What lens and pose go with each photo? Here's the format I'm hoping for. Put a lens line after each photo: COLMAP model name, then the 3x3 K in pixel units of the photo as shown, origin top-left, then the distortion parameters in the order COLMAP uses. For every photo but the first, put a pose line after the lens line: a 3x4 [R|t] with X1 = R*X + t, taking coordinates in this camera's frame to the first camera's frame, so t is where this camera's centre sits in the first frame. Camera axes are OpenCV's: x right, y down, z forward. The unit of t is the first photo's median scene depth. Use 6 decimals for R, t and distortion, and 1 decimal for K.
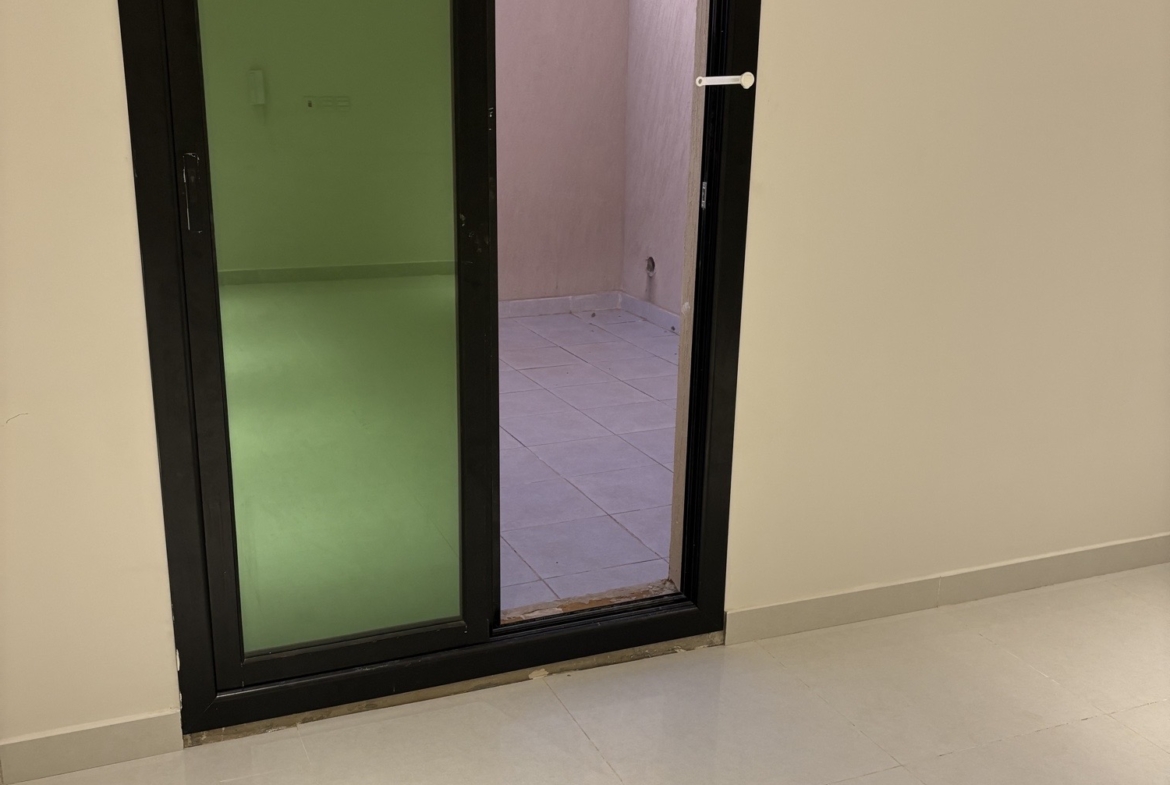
lens RADIAL K [[1133.1, 0, 587.0], [0, 1133.1, 397.3], [0, 0, 1]] dist [0.082910, 0.000000]
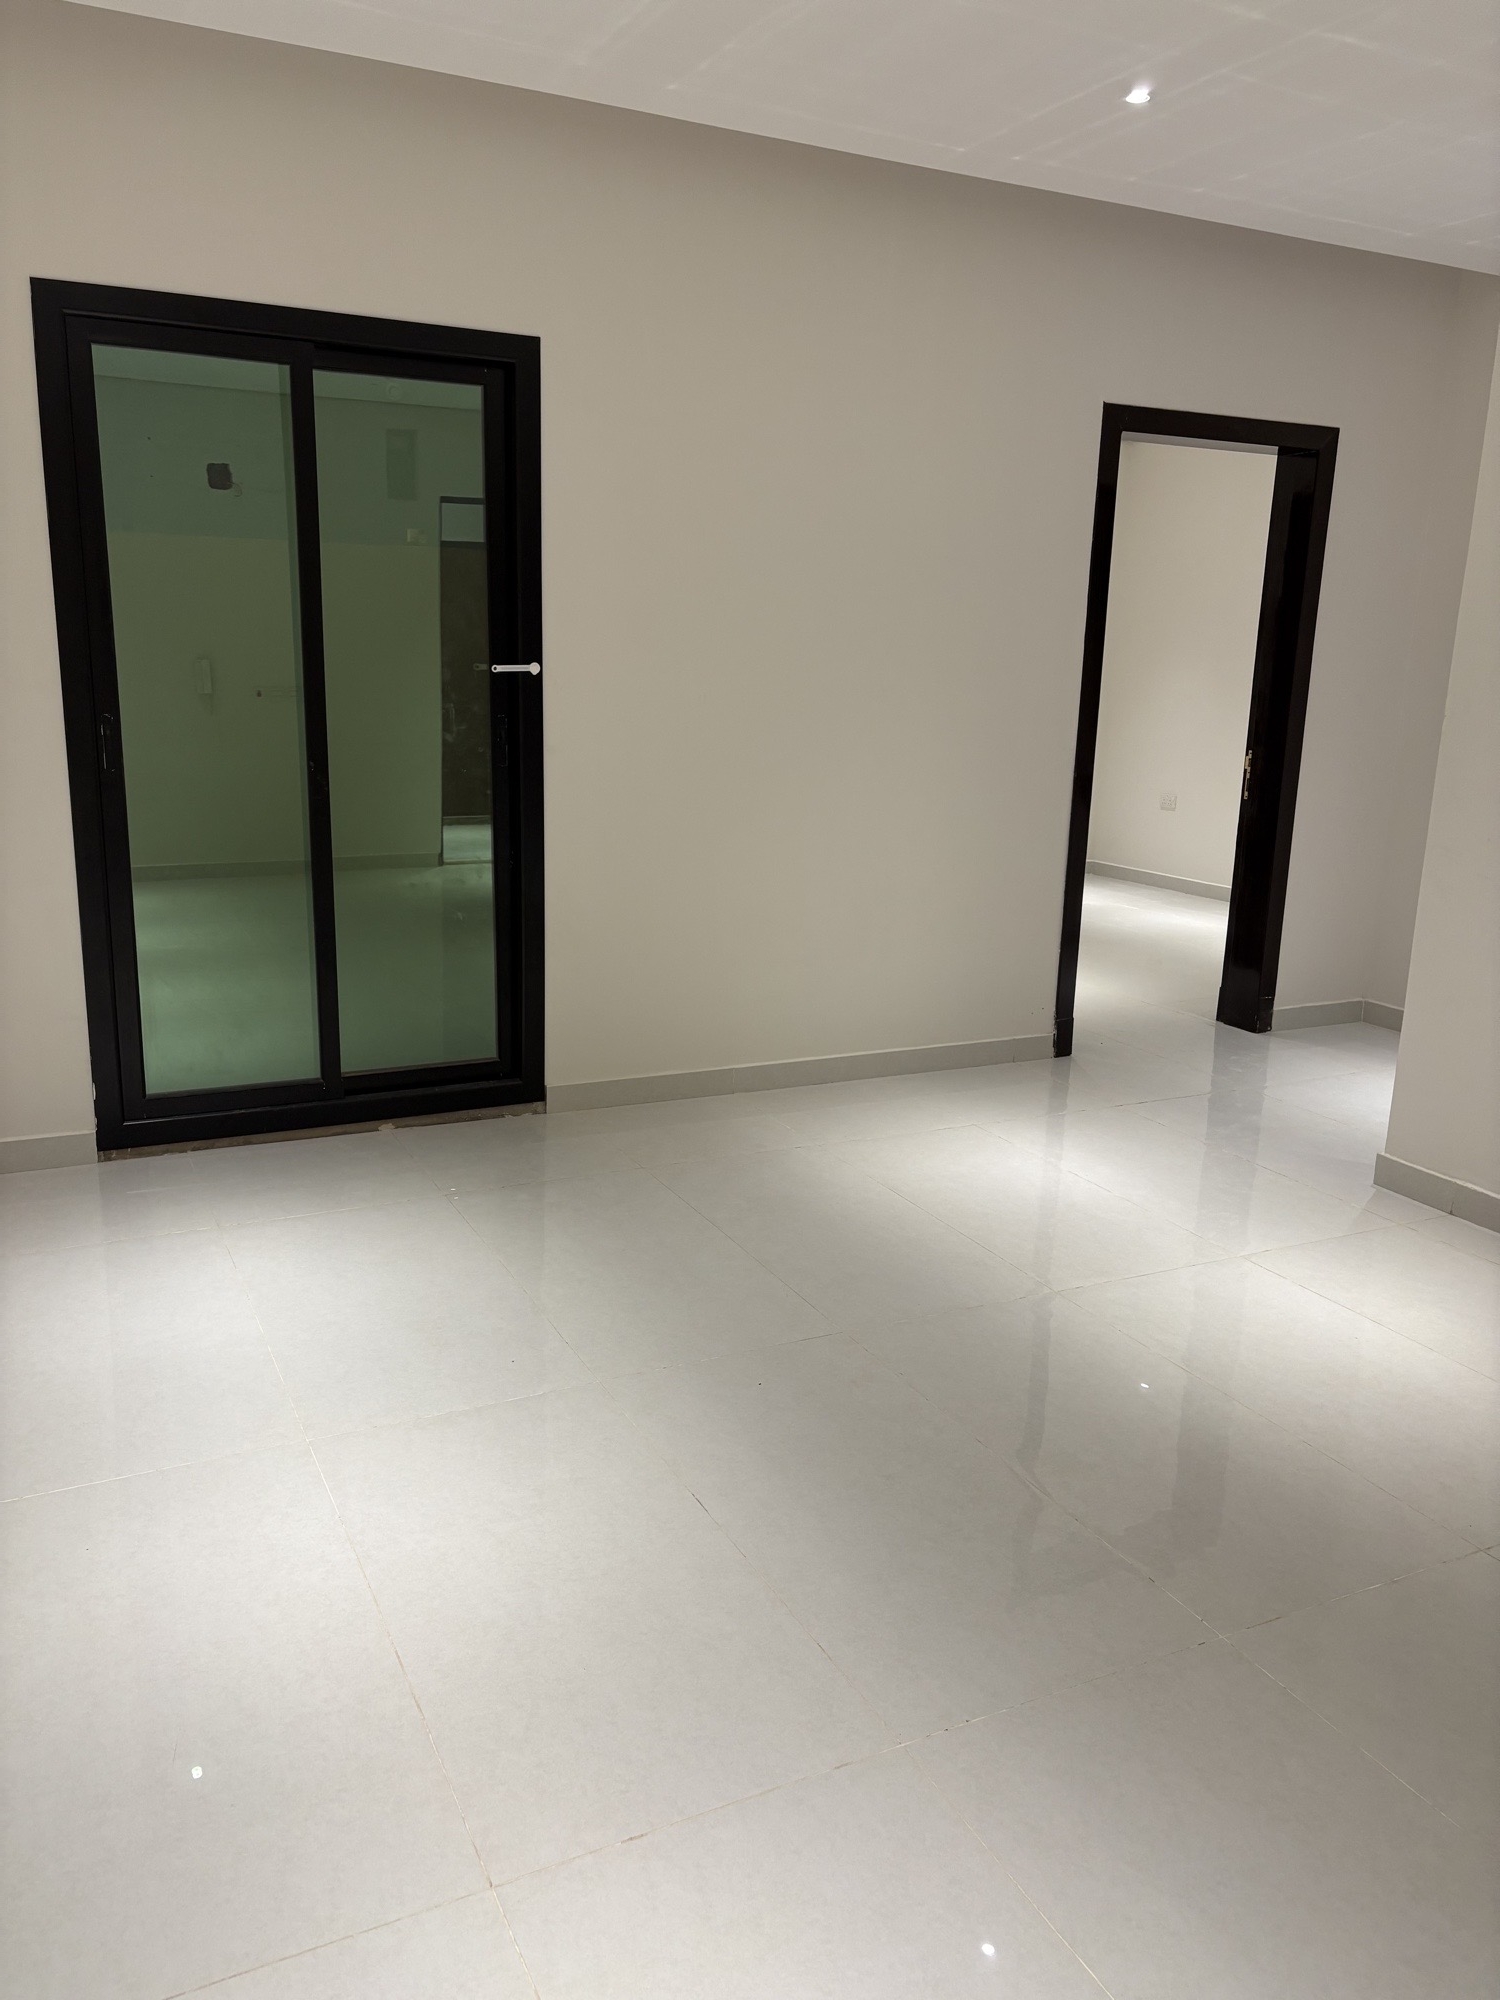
lens RADIAL K [[1503.2, 0, 746.7], [0, 1503.2, 986.5], [0, 0, 1]] dist [0.083163, -0.009272]
pose [[0.997413, -0.015268, 0.070240, 0.259984], [0.020587, 0.996923, -0.075636, 0.239491], [-0.068869, 0.076887, 0.994658, -0.771452]]
